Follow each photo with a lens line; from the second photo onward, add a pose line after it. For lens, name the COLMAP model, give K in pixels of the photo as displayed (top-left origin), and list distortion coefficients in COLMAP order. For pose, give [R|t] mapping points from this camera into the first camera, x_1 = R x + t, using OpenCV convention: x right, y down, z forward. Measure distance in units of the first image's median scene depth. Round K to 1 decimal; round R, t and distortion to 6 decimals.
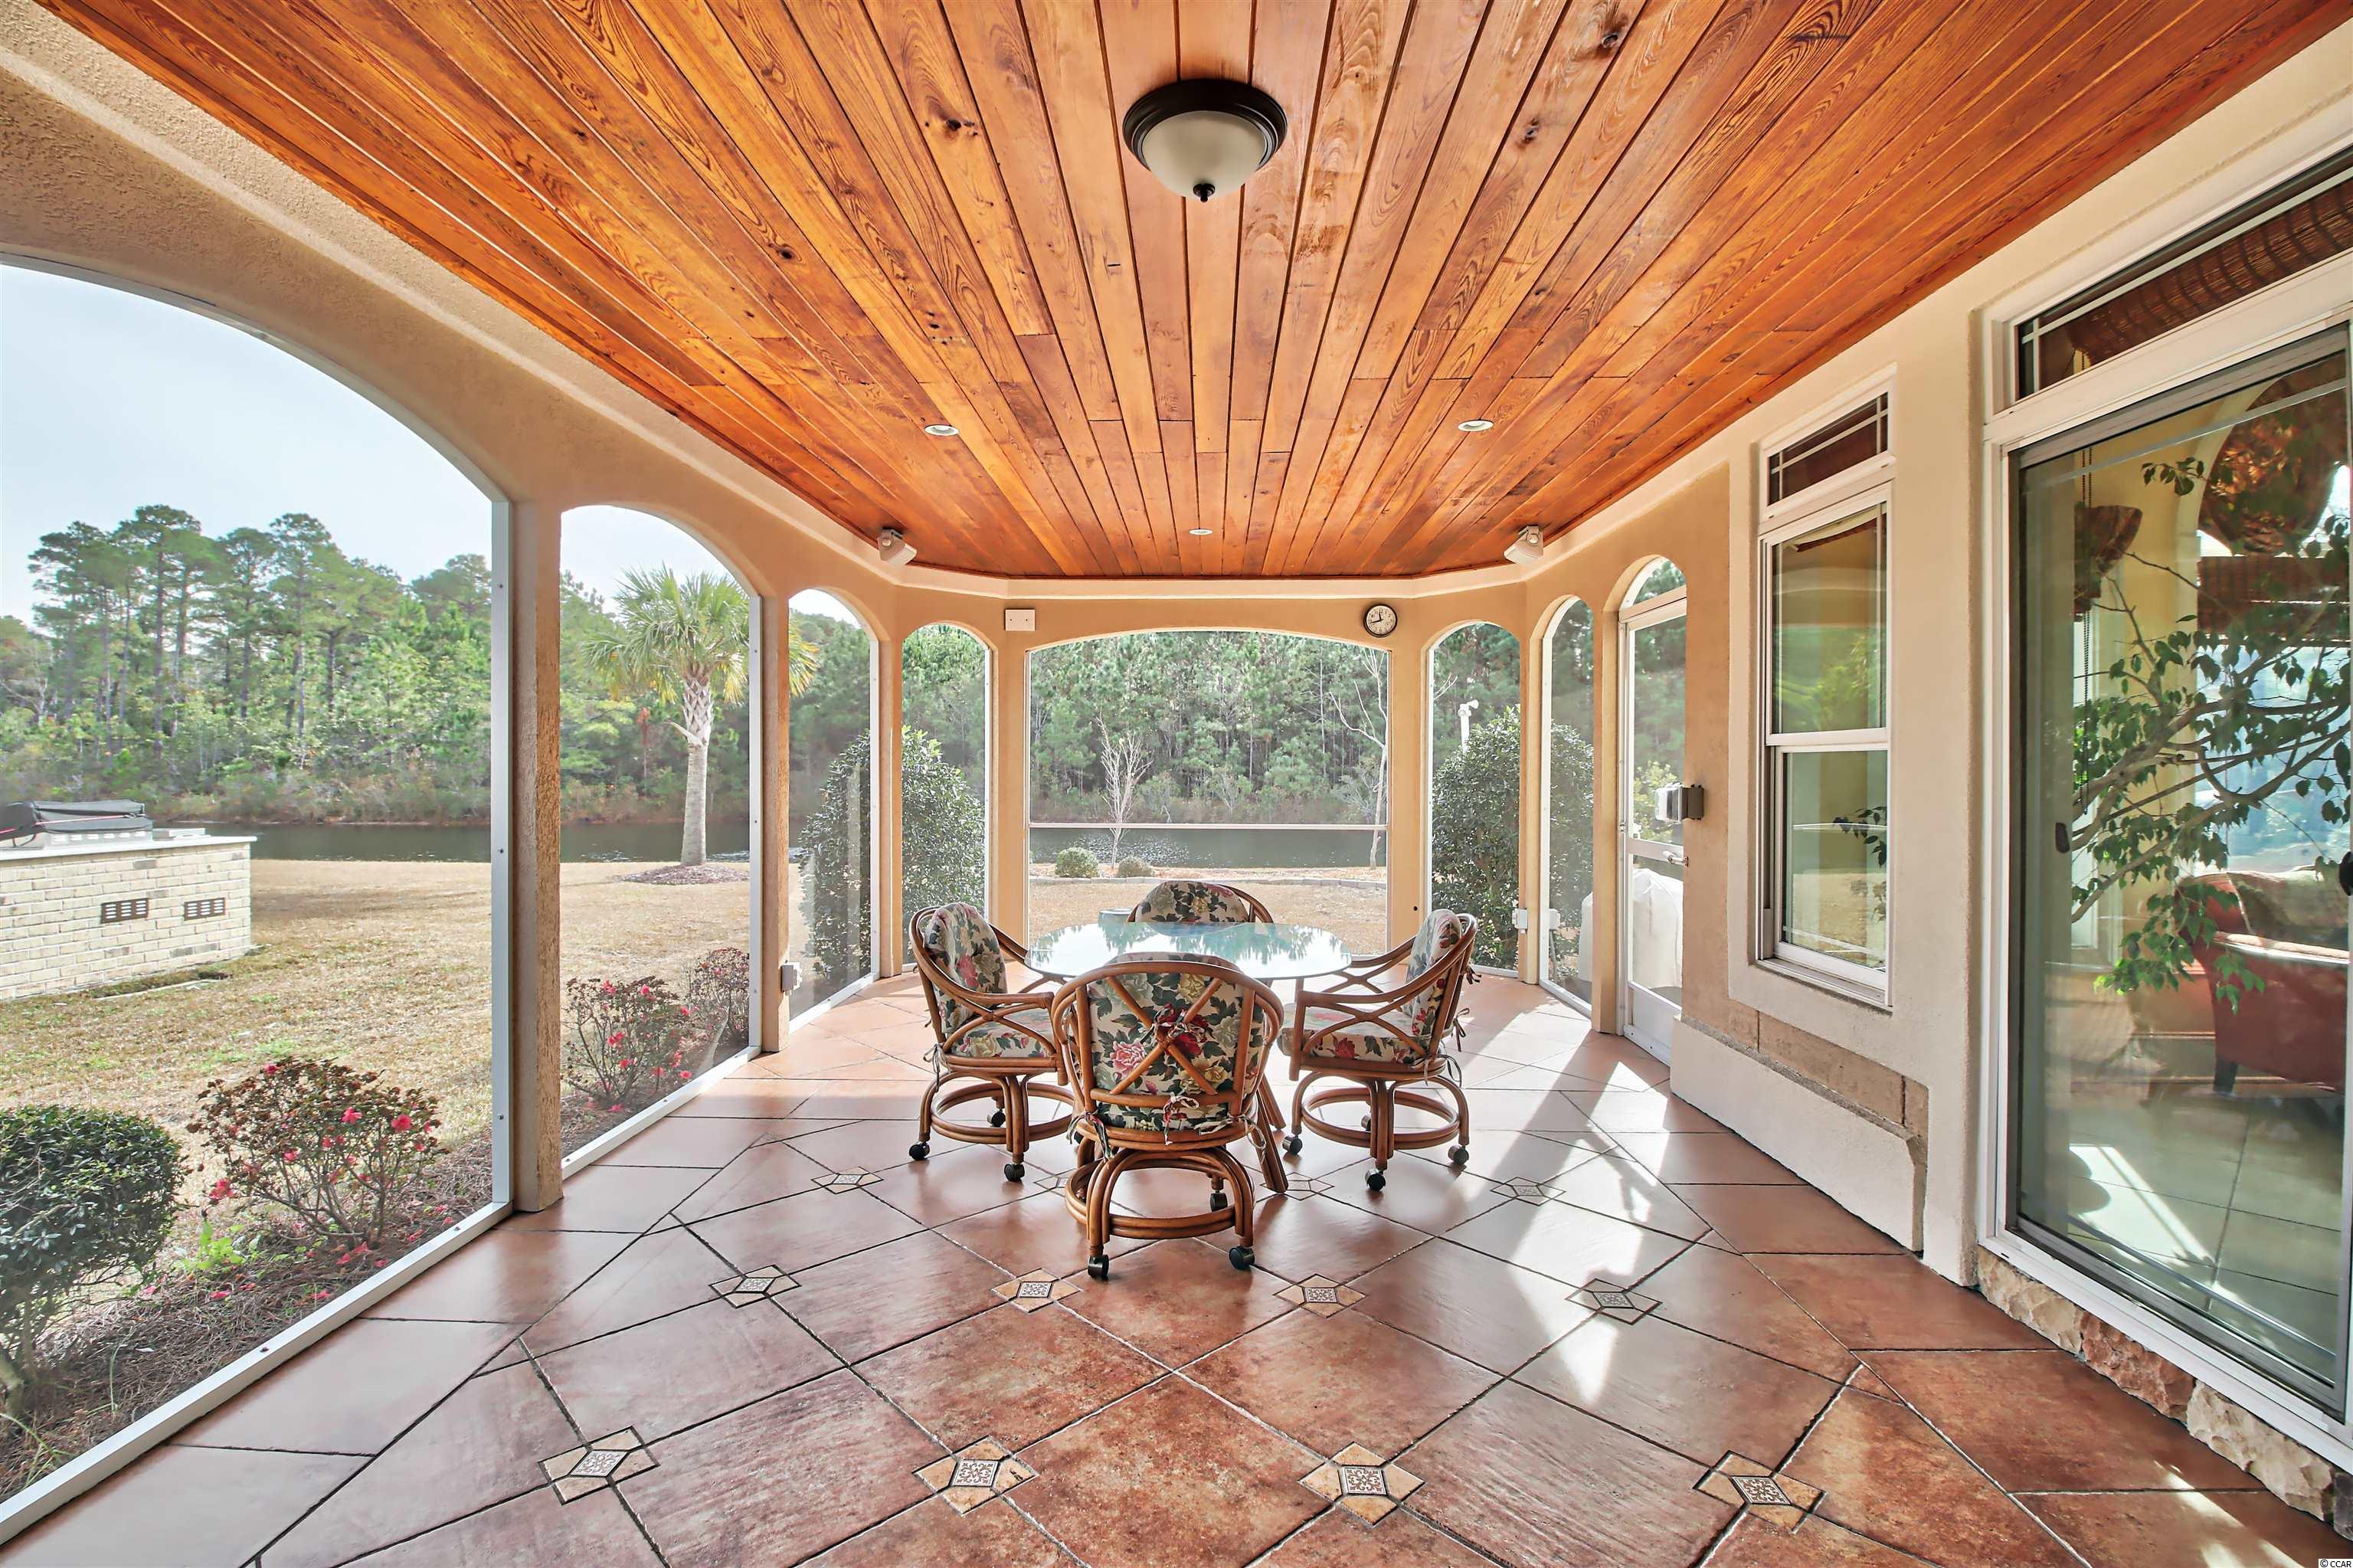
lens RADIAL K [[1102.7, 0, 1177.7], [0, 1102.7, 774.7], [0, 0, 1]] dist [-0.004001, -0.008696]
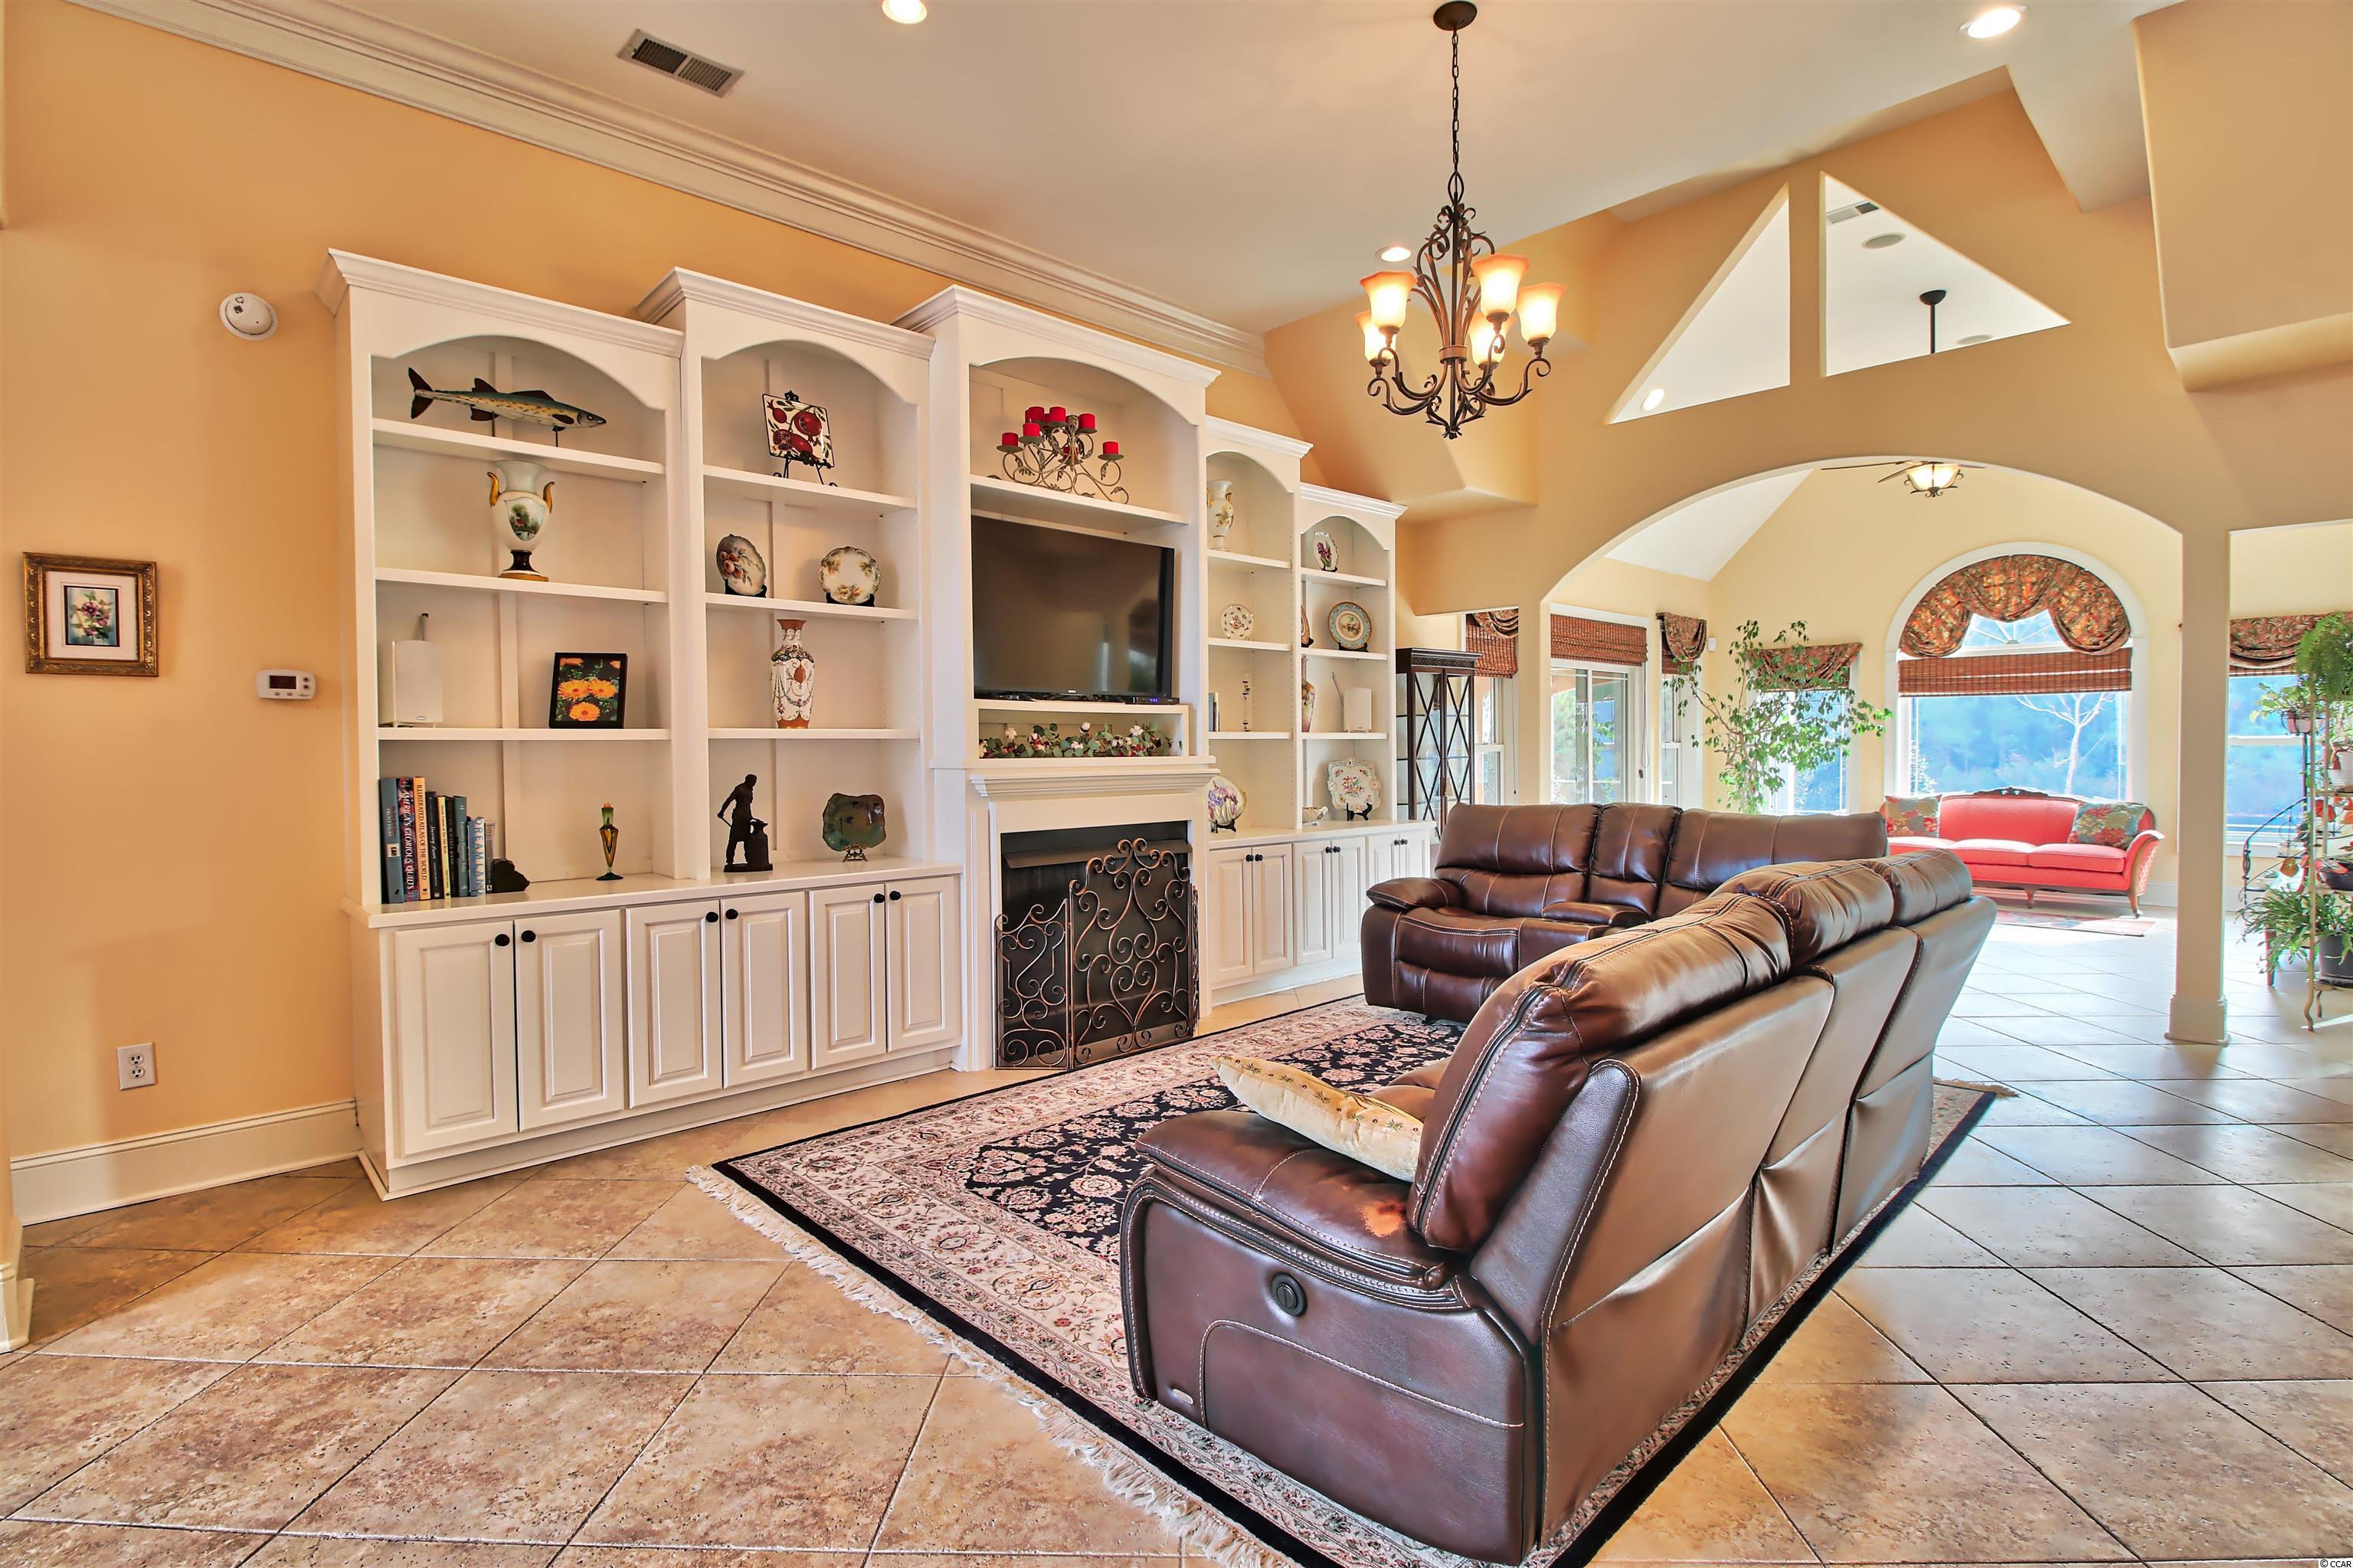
lens RADIAL K [[1102.7, 0, 1170.8], [0, 1102.7, 774.6], [0, 0, 1]] dist [-0.004001, -0.008696]
pose [[0.707734, 0.004489, -0.706464, 1.490850], [0.008507, 0.999853, 0.014875, -0.004970], [0.706427, -0.016537, 0.707592, -1.739511]]
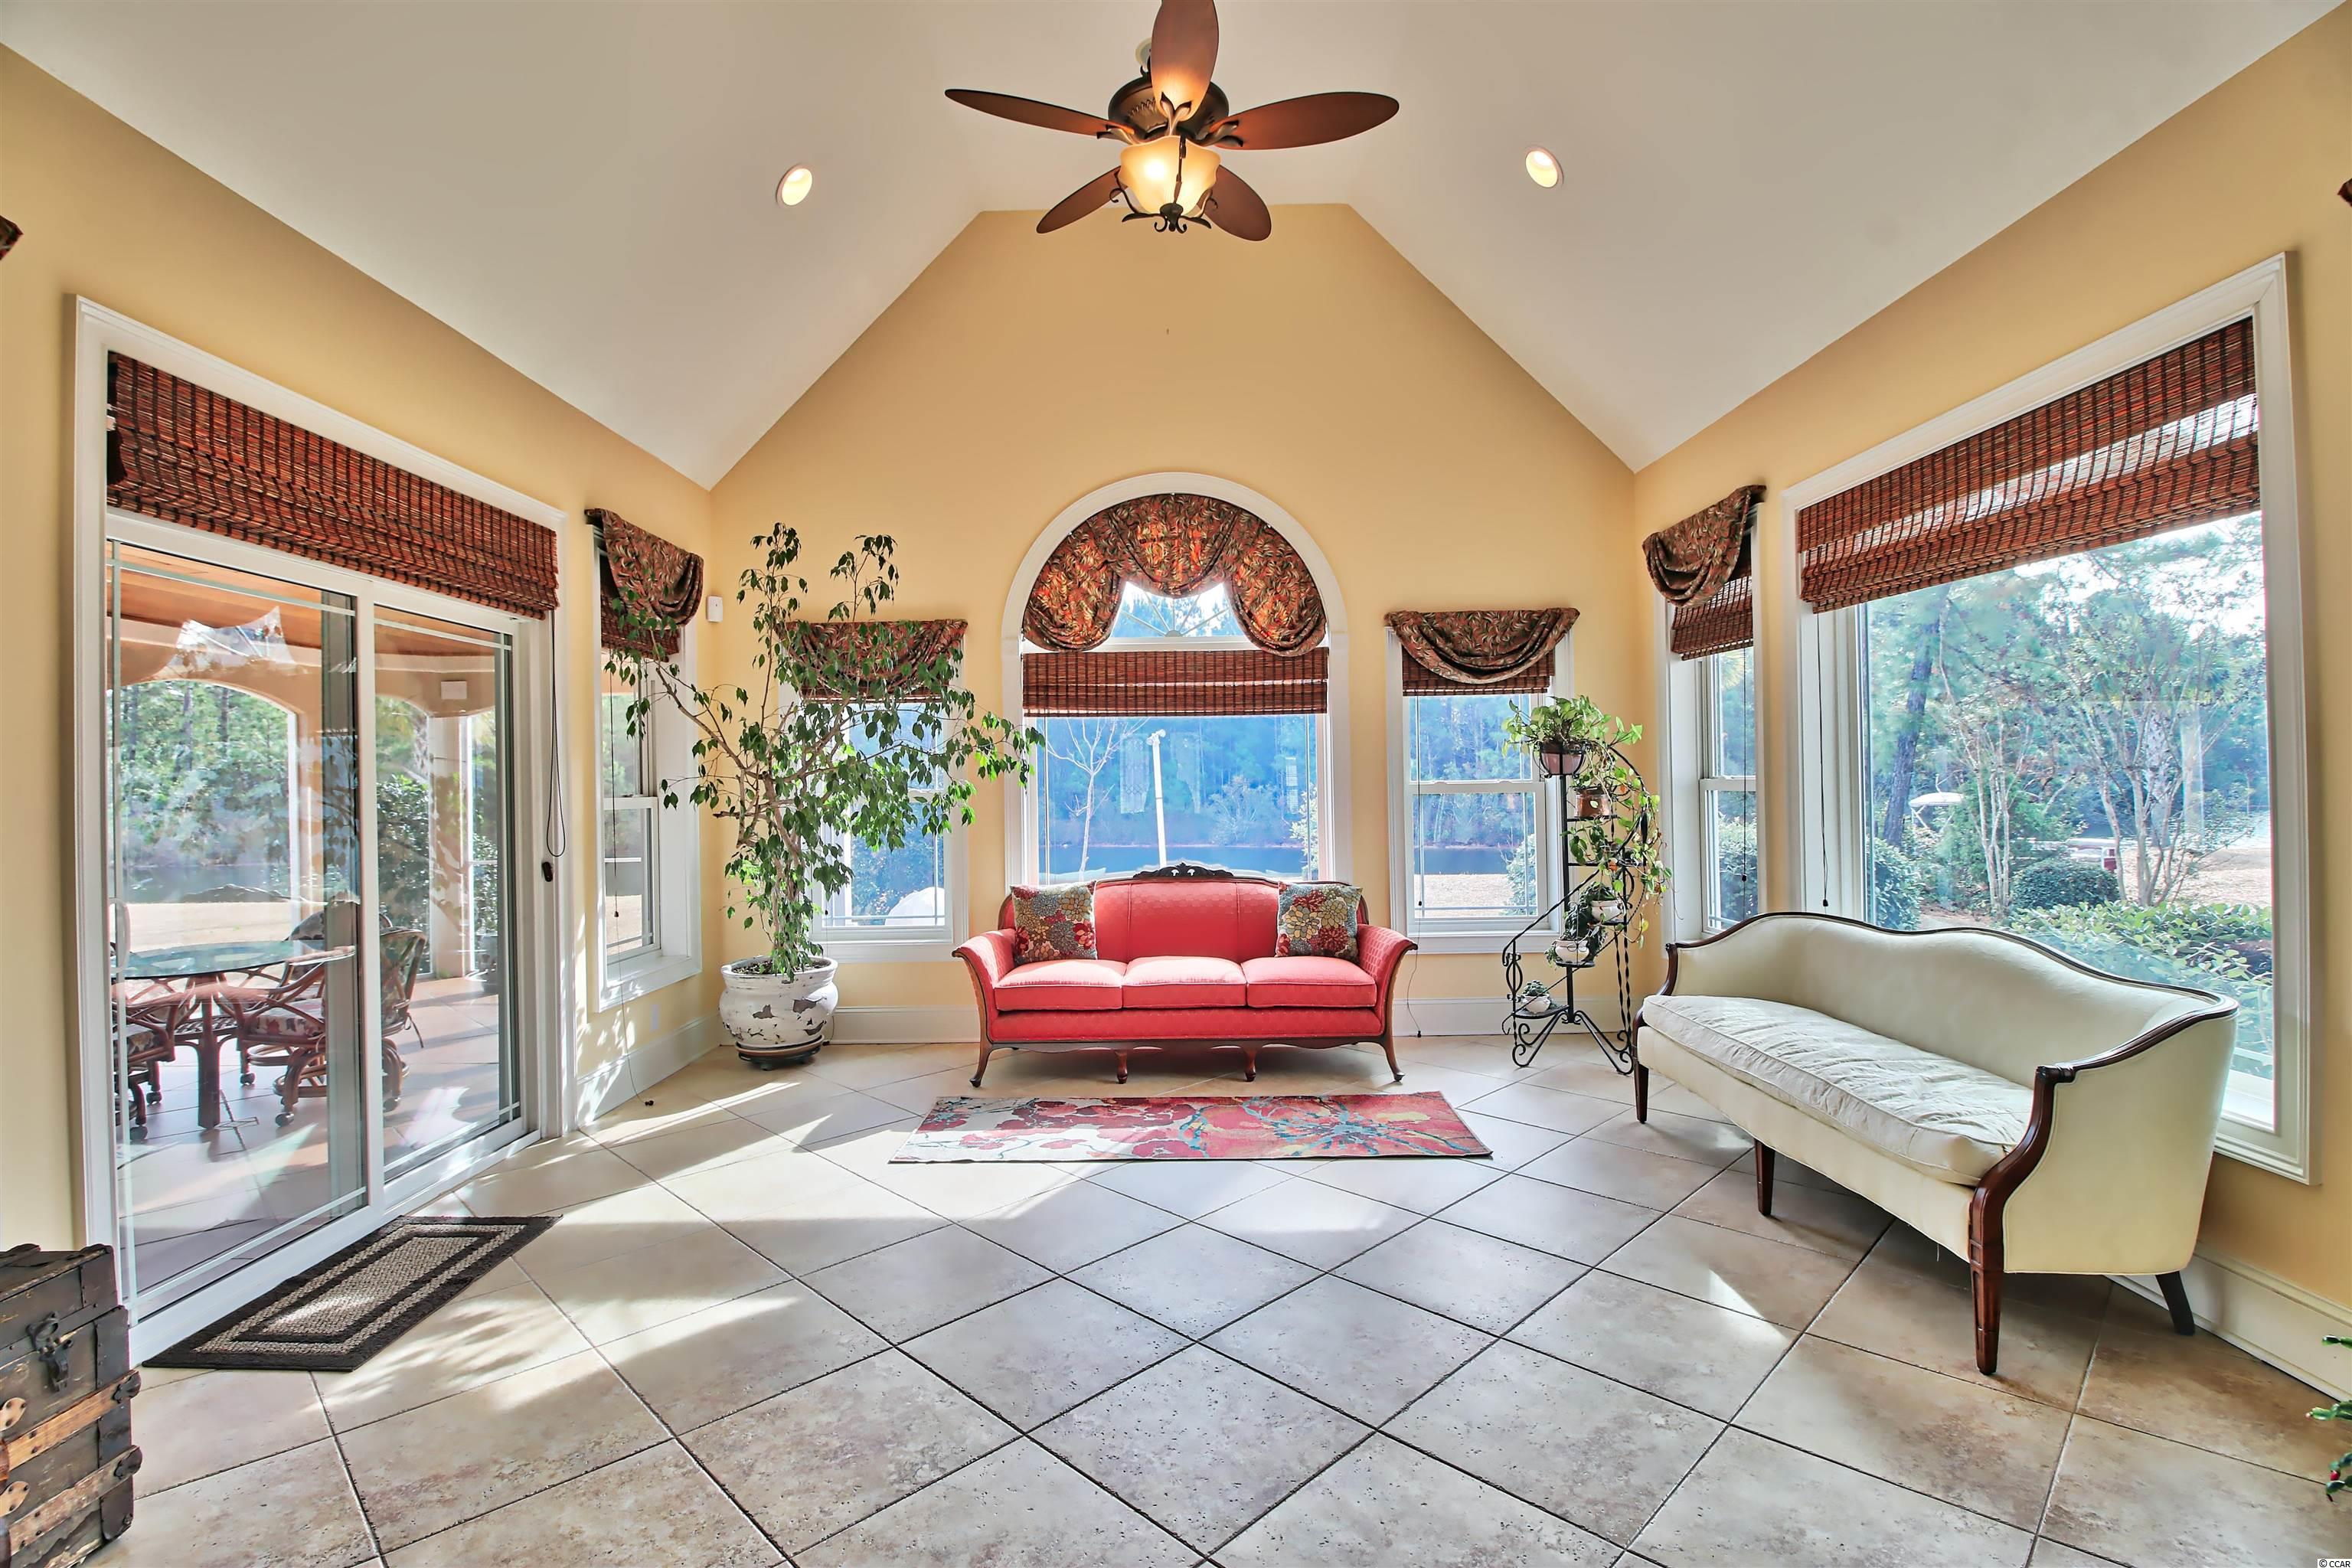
lens RADIAL K [[1102.2, 0, 1161.7], [0, 1102.2, 783.6], [0, 0, 1]] dist [-0.004001, -0.008696]
pose [[0.999341, -0.023209, 0.027894, 1.068699], [0.023465, 0.999685, -0.008887, -0.021179], [-0.027679, 0.009535, 0.999571, -0.371456]]
